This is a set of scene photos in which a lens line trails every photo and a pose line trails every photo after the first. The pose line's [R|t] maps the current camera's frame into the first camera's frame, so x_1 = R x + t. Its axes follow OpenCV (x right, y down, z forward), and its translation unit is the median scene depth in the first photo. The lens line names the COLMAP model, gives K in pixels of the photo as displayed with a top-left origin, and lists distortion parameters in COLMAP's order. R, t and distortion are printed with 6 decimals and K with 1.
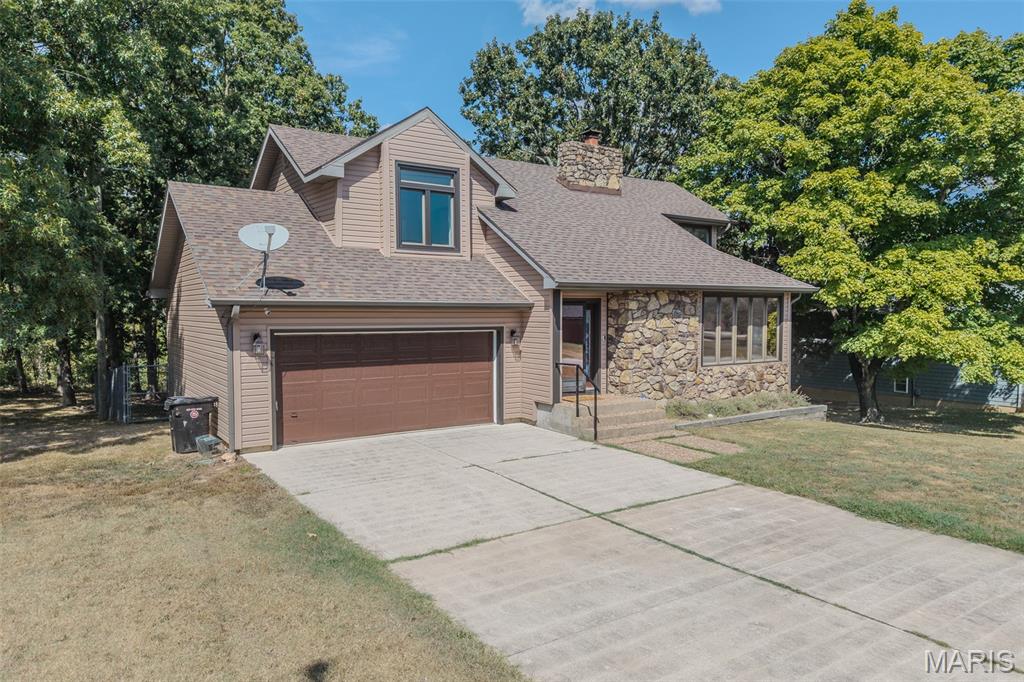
lens RADIAL K [[684.2, 0, 515.1], [0, 684.2, 341.5], [0, 0, 1]] dist [0.012739, -0.004766]
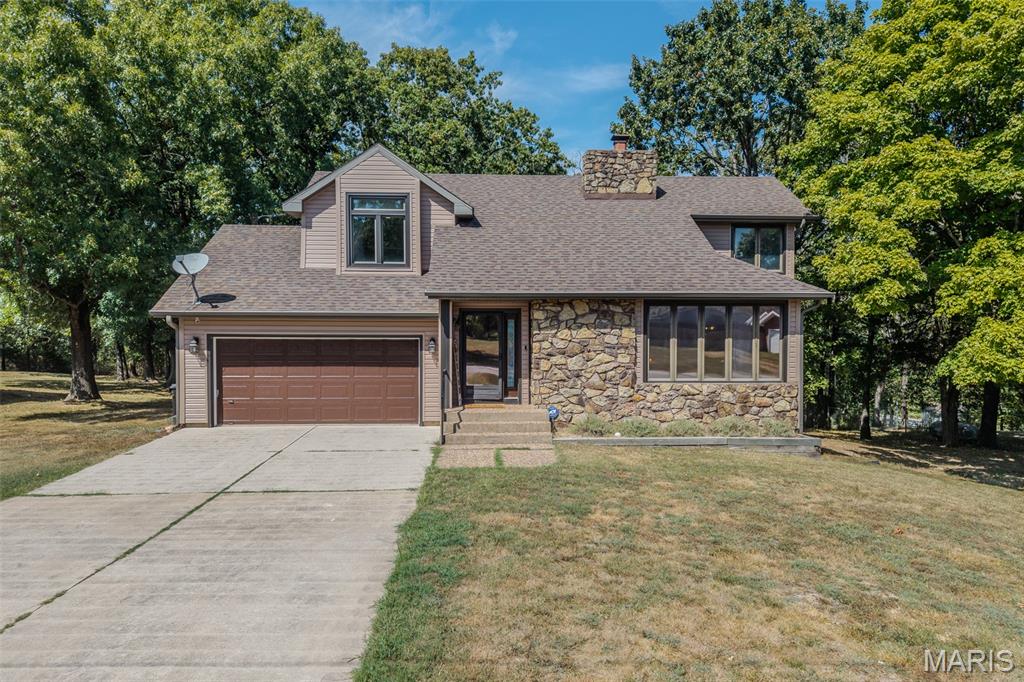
lens RADIAL K [[684.2, 0, 515.1], [0, 684.2, 341.5], [0, 0, 1]] dist [0.012739, -0.004766]
pose [[0.857347, 0.014453, -0.514536, 0.640876], [-0.026311, 0.999529, -0.015764, 0.001544], [0.514066, 0.027053, 0.857324, 0.139281]]
